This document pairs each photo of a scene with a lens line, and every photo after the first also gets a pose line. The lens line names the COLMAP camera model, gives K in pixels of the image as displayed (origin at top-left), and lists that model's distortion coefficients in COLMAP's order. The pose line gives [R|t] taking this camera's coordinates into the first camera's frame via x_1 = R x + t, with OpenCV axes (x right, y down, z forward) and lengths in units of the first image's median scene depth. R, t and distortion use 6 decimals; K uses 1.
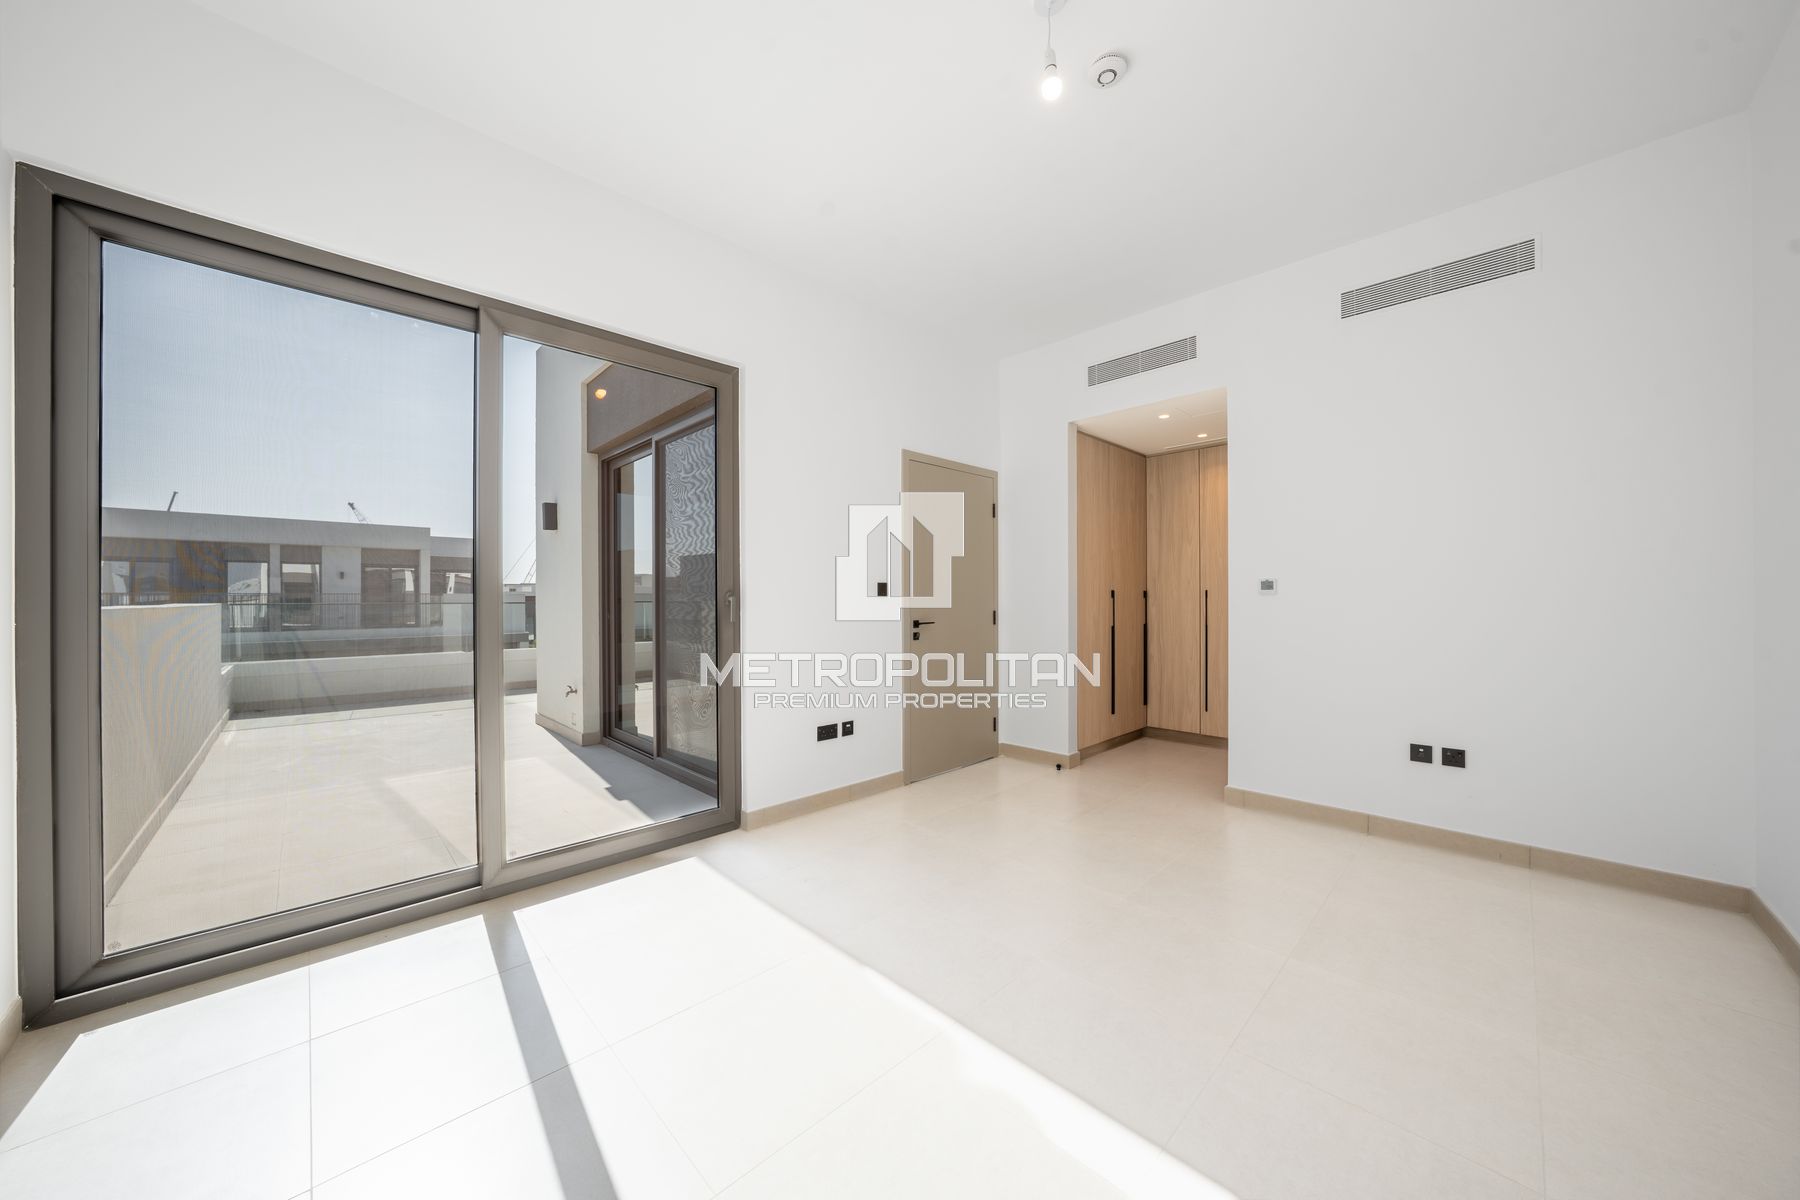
lens RADIAL K [[619.4, 0, 900.0], [0, 619.4, 600.0], [0, 0, 1]] dist [-0.014532, 0.000078]
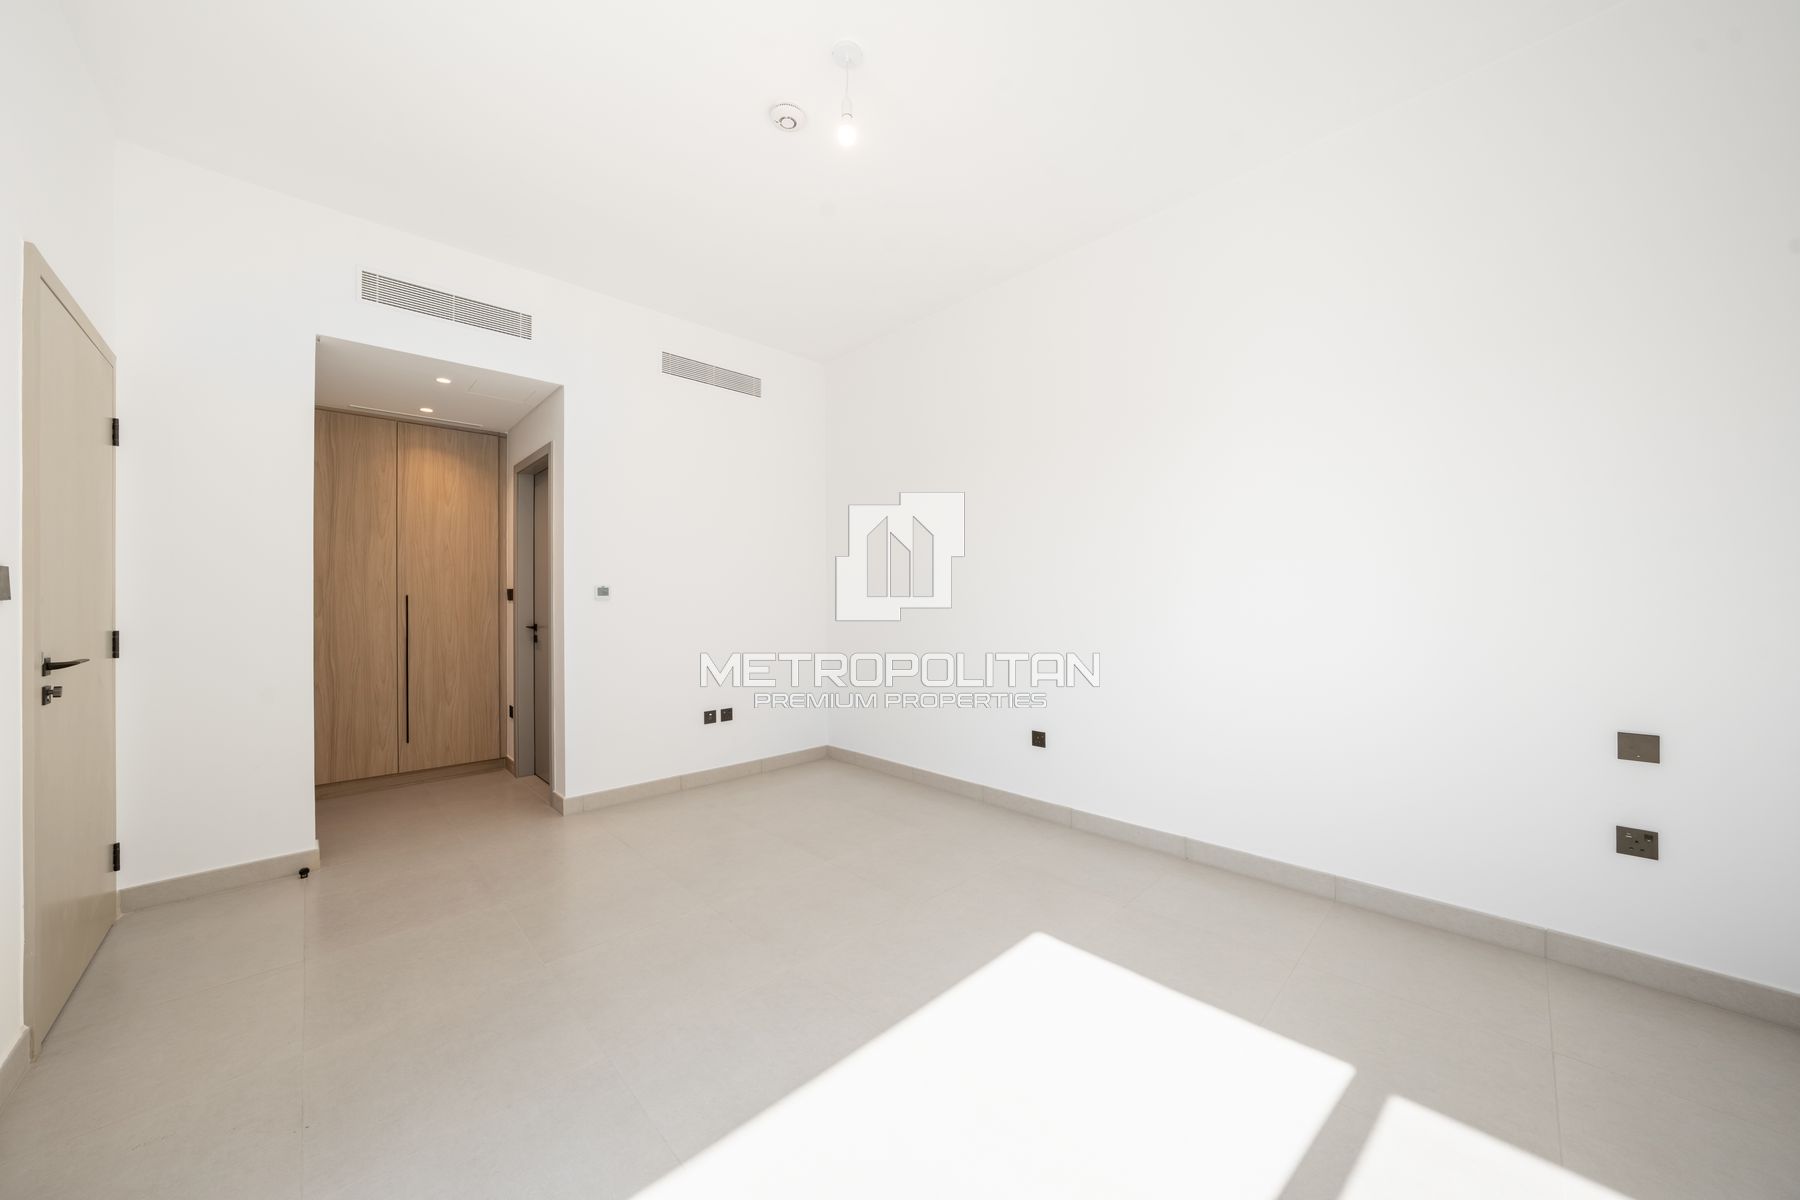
lens RADIAL K [[619.4, 0, 900.0], [0, 619.4, 600.0], [0, 0, 1]] dist [-0.014532, 0.000078]
pose [[0.012366, 0.005686, 0.999907, -0.382247], [0.009826, 0.999935, -0.005808, 0.001436], [-0.999875, 0.009897, 0.012309, 0.409056]]
